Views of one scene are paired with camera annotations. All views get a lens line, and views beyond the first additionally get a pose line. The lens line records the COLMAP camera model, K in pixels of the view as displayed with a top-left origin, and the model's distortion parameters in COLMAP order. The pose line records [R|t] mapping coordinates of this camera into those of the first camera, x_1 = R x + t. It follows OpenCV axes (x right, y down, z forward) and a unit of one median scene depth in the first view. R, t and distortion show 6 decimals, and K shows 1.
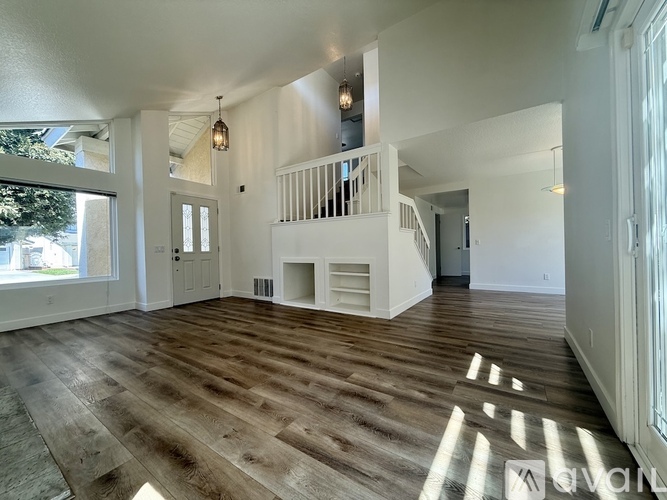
lens RADIAL K [[267.3, 0, 334.1], [0, 267.3, 250.4], [0, 0, 1]] dist [0.001167, -0.000281]
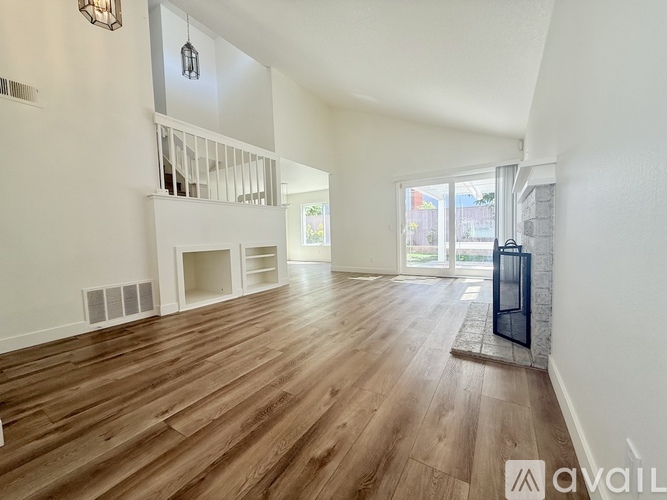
lens RADIAL K [[267.3, 0, 333.8], [0, 267.3, 249.3], [0, 0, 1]] dist [0.001167, -0.000281]
pose [[-0.031002, -0.039686, 0.998731, -1.046412], [0.027569, 0.998797, 0.040544, 0.021133], [-0.999139, 0.028791, -0.029871, 0.690722]]
